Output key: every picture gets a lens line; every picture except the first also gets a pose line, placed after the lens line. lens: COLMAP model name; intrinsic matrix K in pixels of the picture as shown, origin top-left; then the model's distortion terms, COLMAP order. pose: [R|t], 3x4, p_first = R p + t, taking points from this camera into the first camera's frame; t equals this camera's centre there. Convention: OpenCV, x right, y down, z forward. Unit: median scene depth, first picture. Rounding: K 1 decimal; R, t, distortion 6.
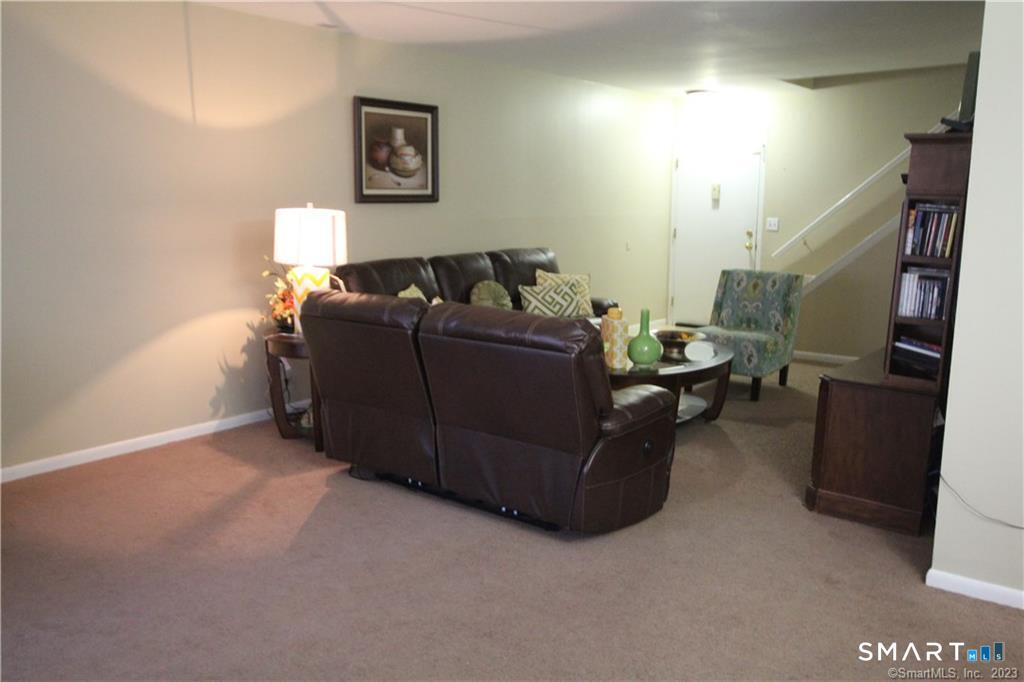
lens RADIAL K [[881.3, 0, 510.9], [0, 881.3, 338.4], [0, 0, 1]] dist [-0.006815, 0.008679]
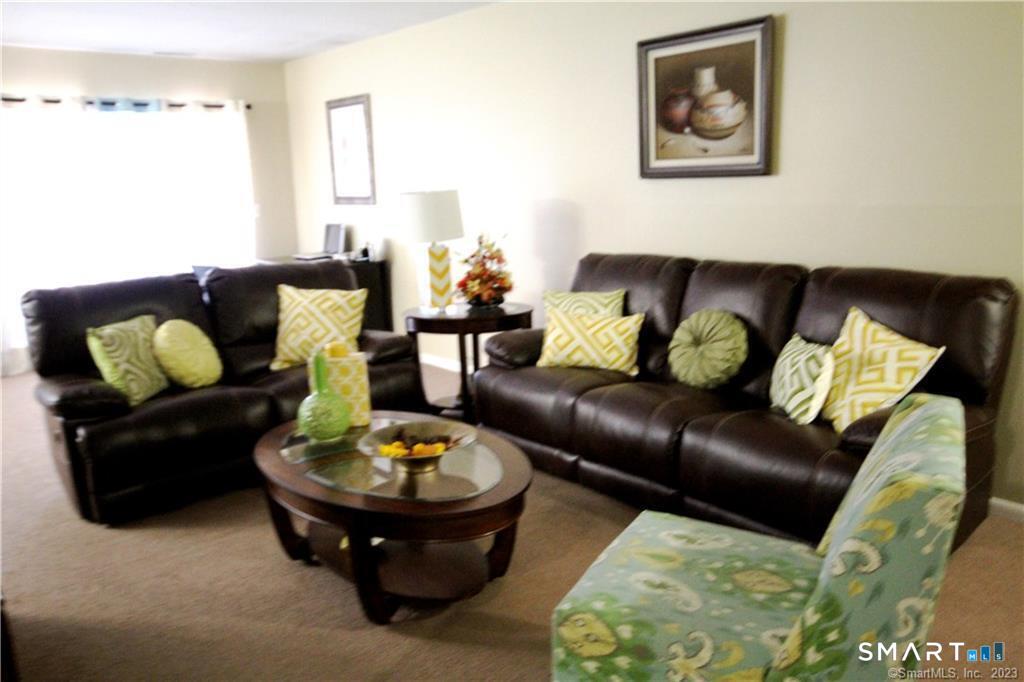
lens RADIAL K [[862.1, 0, 514.5], [0, 862.1, 340.9], [0, 0, 1]] dist [0.018541, -0.013134]
pose [[-0.224931, 0.167600, -0.959852, 0.588307], [-0.141147, 0.969101, 0.202291, -0.147437], [0.964097, 0.180982, -0.194325, 1.024030]]
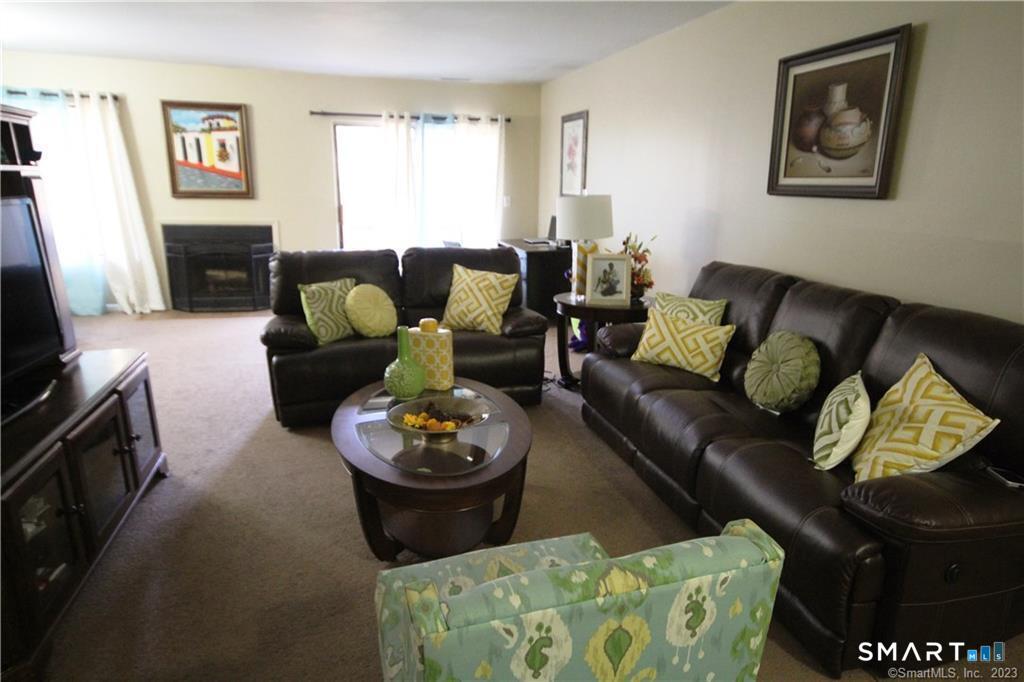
lens RADIAL K [[655.1, 0, 515.2], [0, 655.1, 346.3], [0, 0, 1]] dist [0.008032, 0.012228]
pose [[-0.596459, 0.170756, -0.784269, 0.448342], [-0.163527, 0.930762, 0.327018, -0.176316], [0.785809, 0.323302, -0.527238, 1.133594]]
